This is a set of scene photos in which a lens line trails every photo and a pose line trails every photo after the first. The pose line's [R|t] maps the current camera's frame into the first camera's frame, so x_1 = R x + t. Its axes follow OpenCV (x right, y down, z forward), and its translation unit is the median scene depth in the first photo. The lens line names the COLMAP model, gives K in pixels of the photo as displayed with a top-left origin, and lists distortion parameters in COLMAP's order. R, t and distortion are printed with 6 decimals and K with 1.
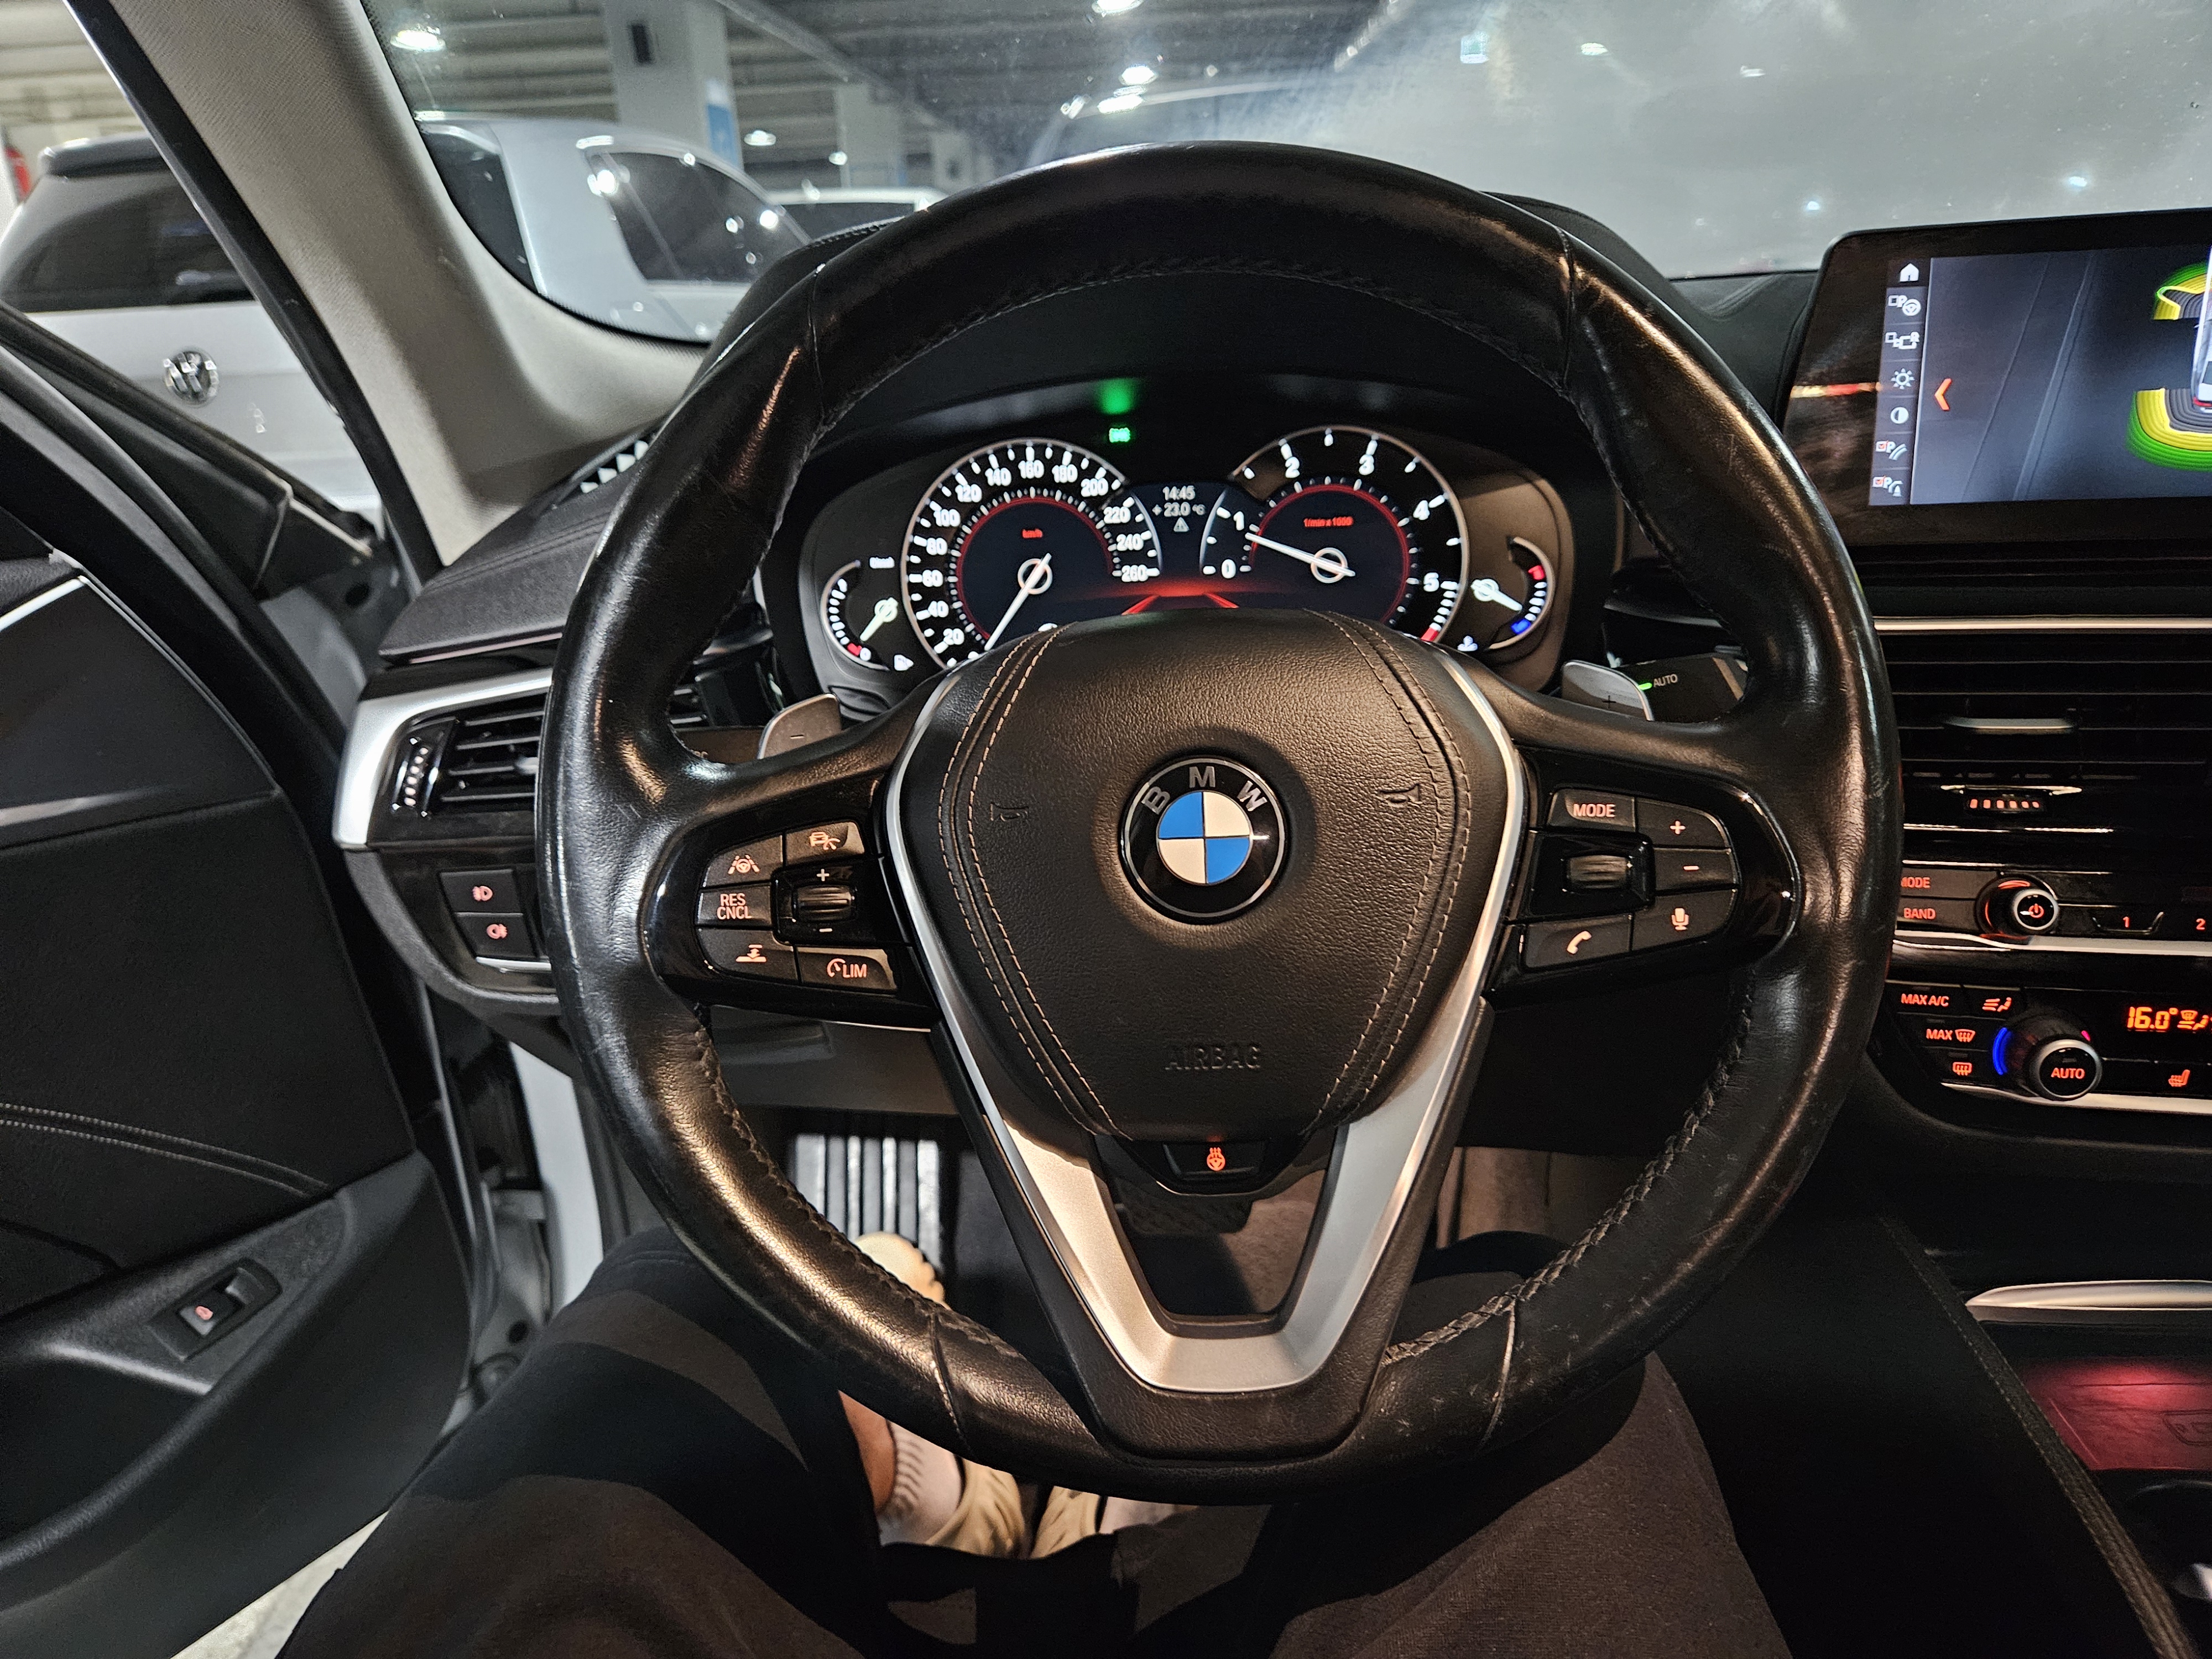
lens RADIAL K [[1513.1, 0, 1102.4], [0, 1513.1, 868.6], [0, 0, 1]] dist [0.041413, -0.041527]
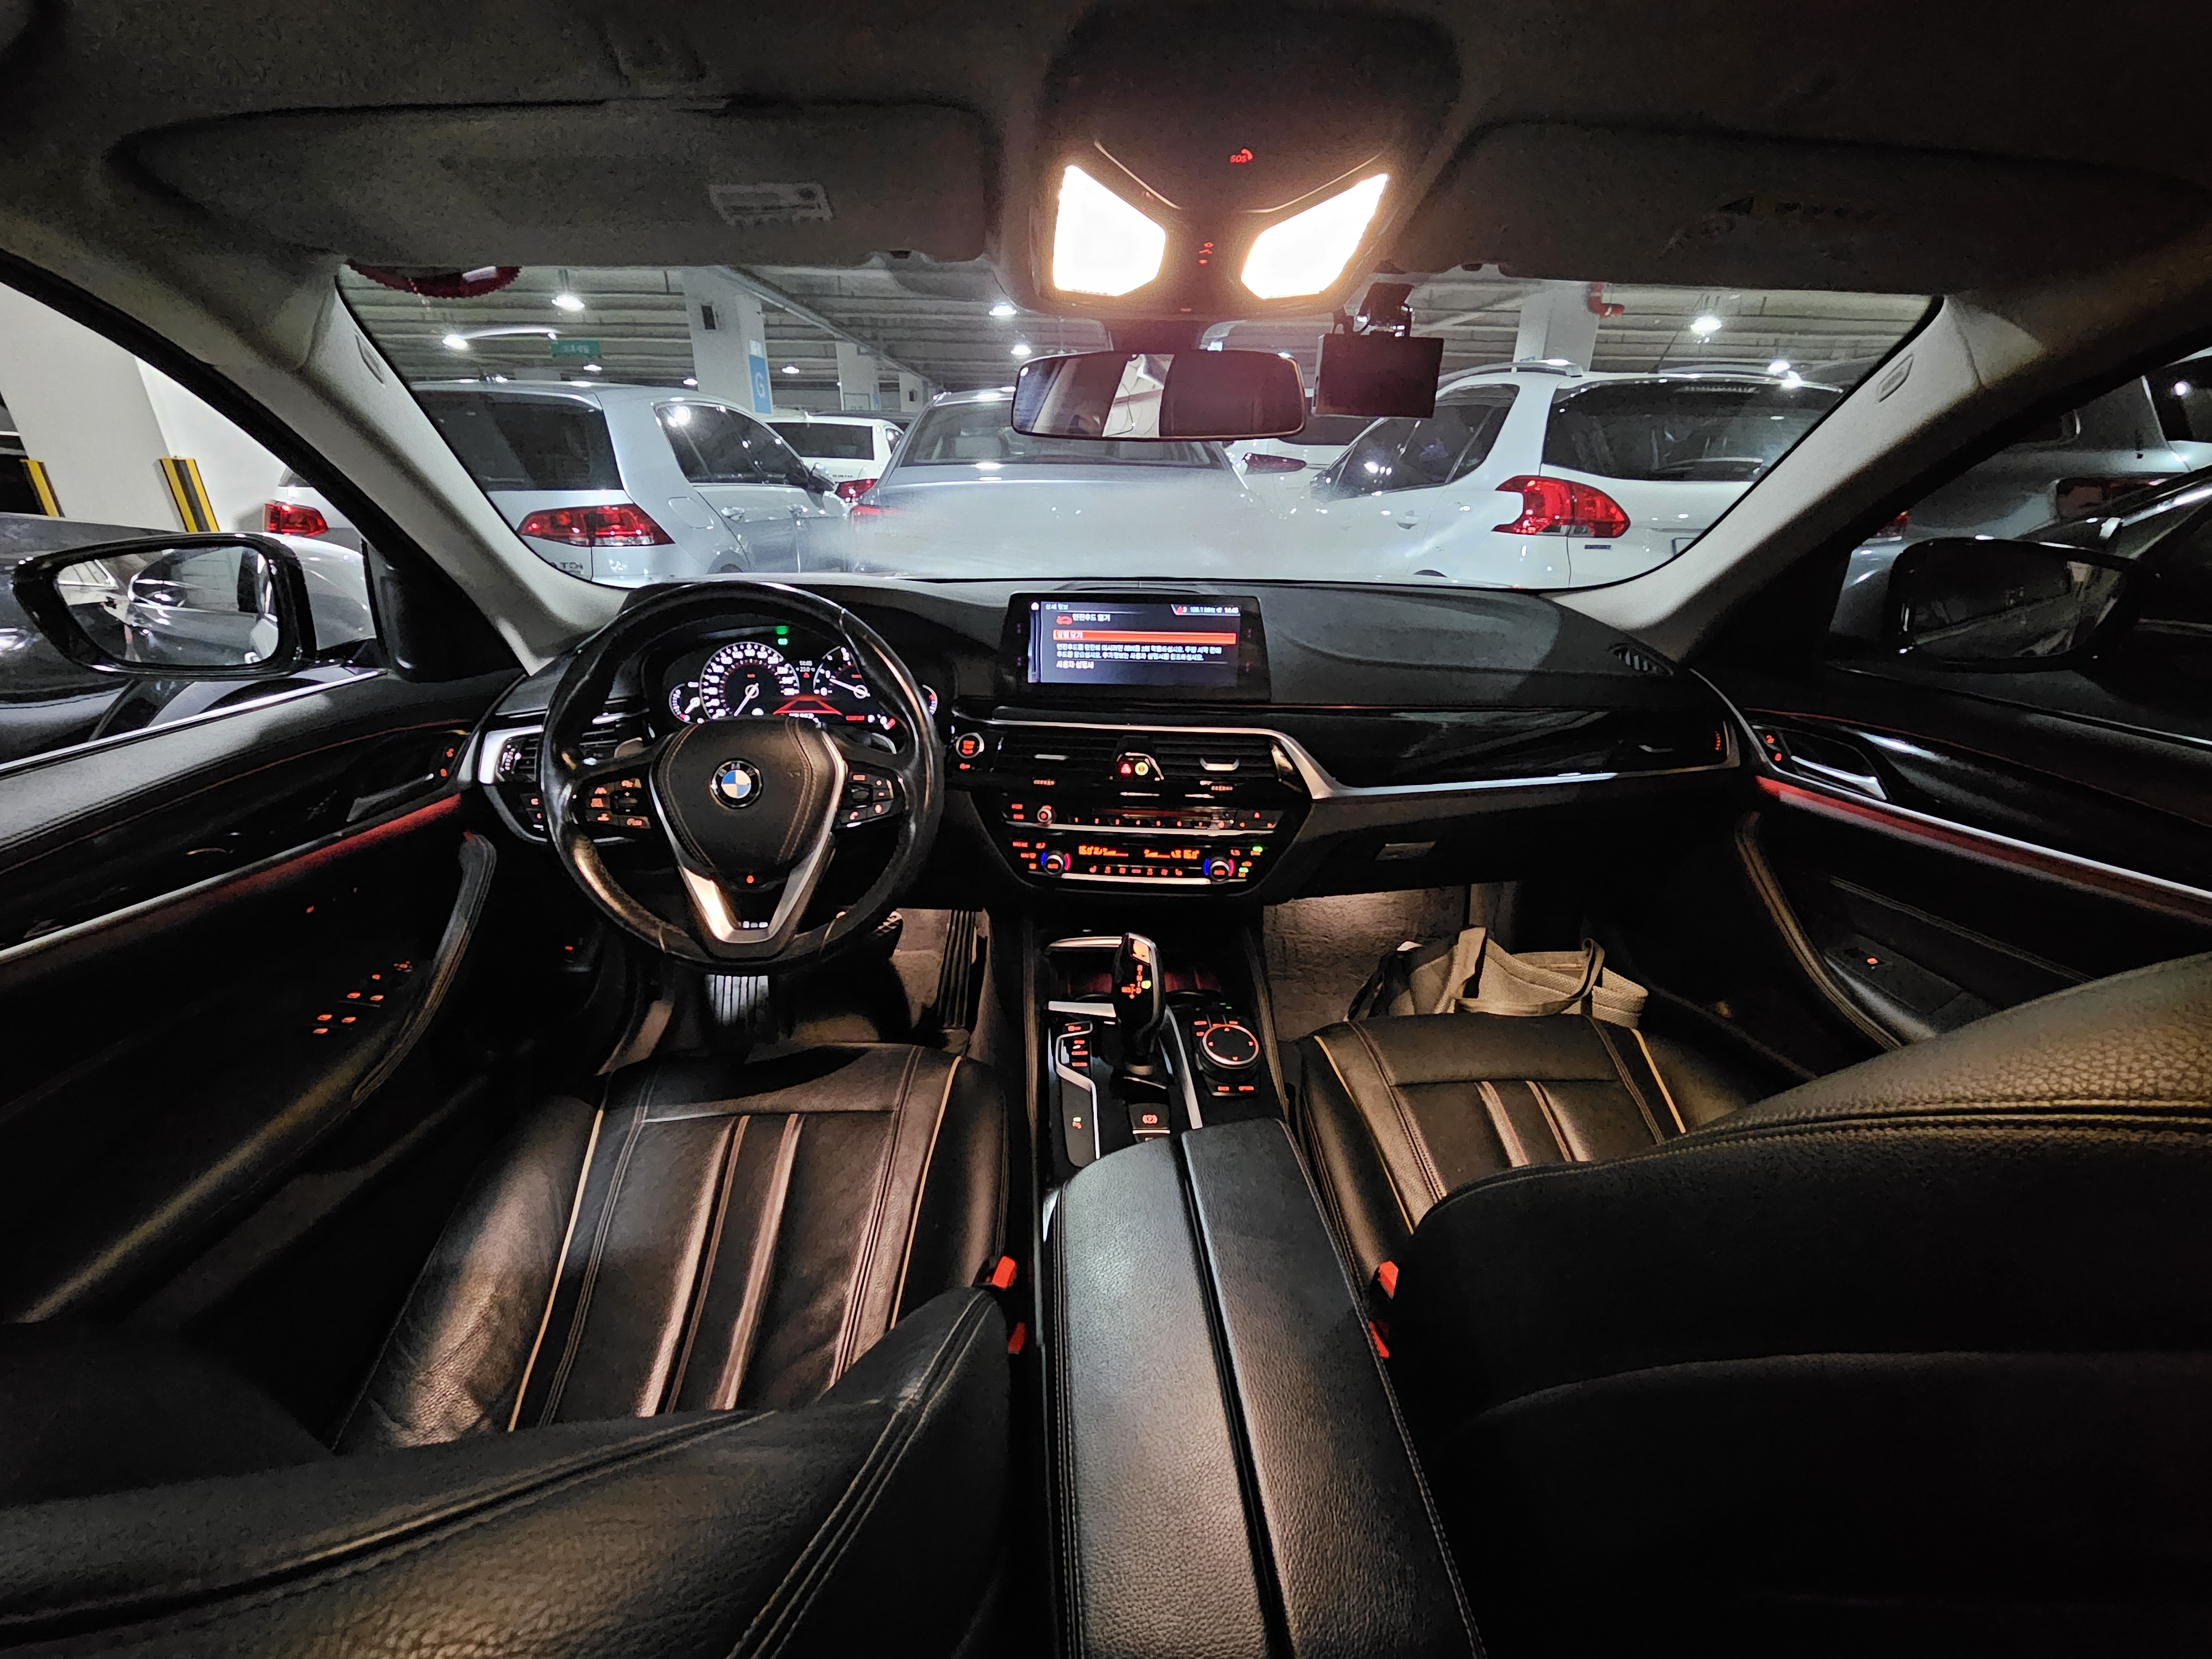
lens RADIAL K [[905.5, 0, 1104.9], [0, 905.5, 833.5], [0, 0, 1]] dist [-0.000100, -0.000089]
pose [[0.993085, 0.016790, 0.116189, 0.404956], [-0.018609, 0.999720, 0.014589, 0.027851], [-0.115911, -0.016650, 0.993120, -0.704736]]
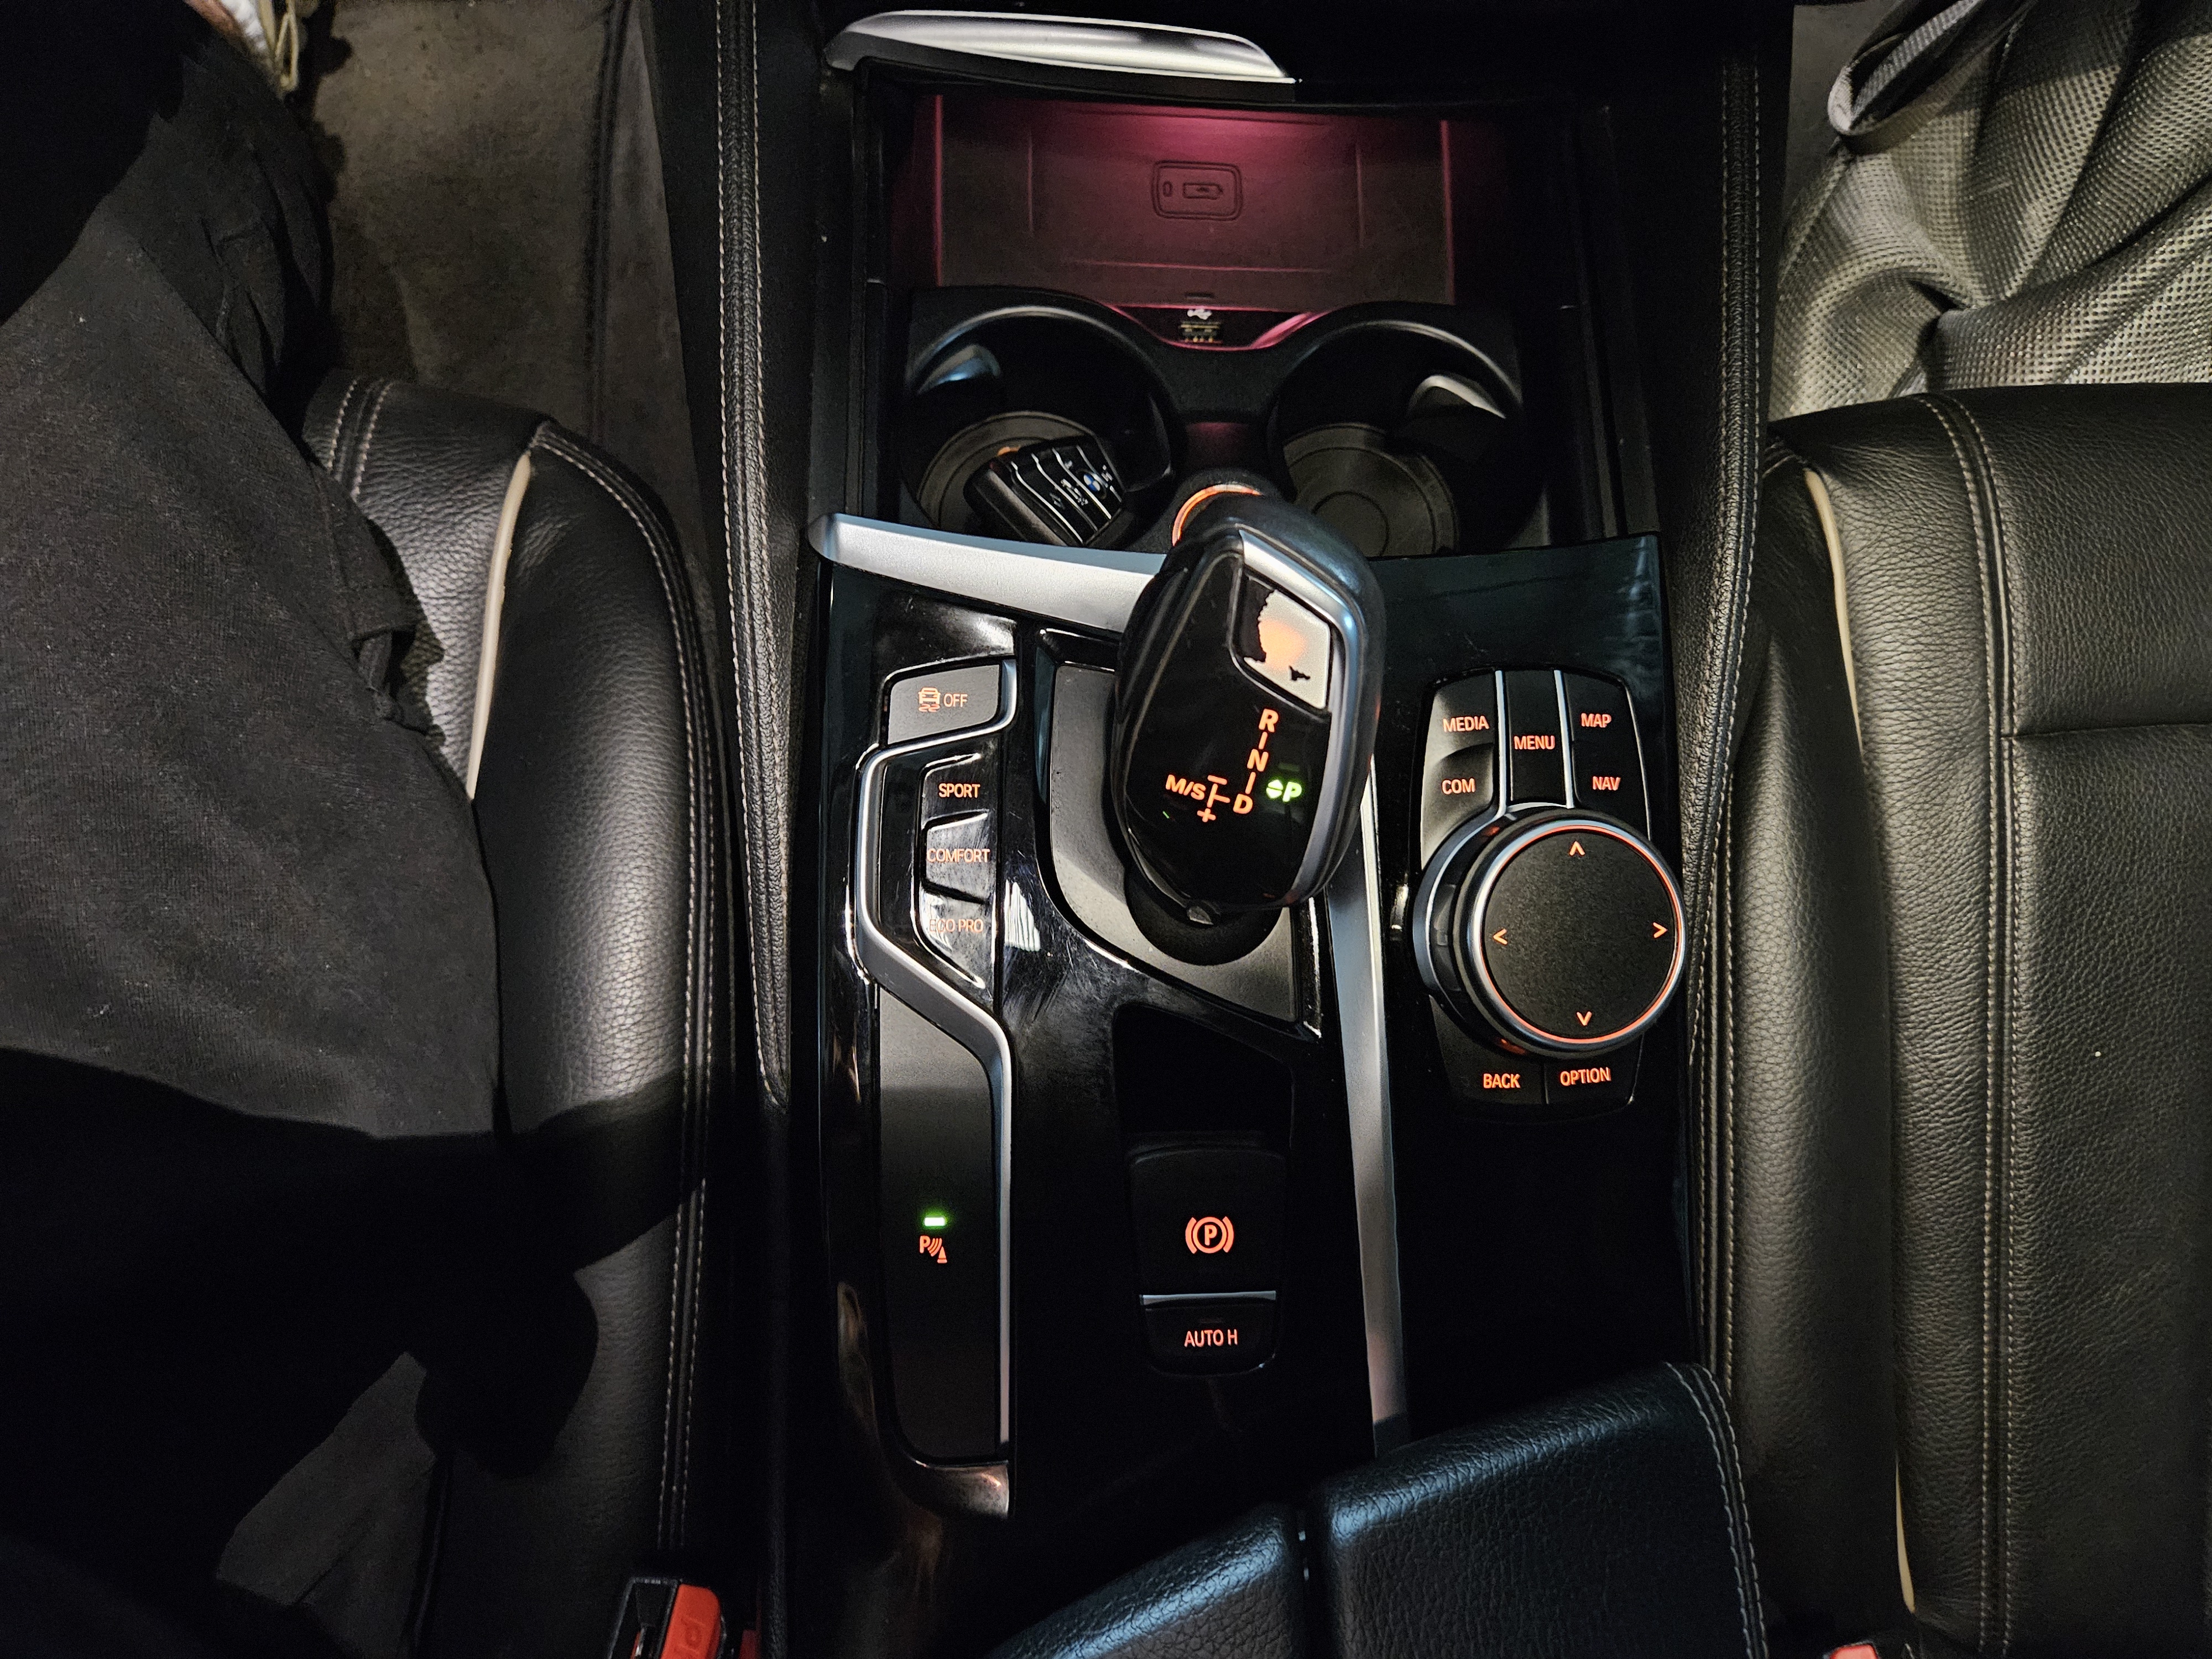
lens RADIAL K [[1513.1, 0, 1102.4], [0, 1513.1, 868.6], [0, 0, 1]] dist [0.041413, -0.041527]
pose [[0.987331, -0.035973, 0.154544, 0.492664], [-0.114290, 0.514406, 0.849896, -0.091278], [-0.110072, -0.856792, 0.503778, 0.297219]]
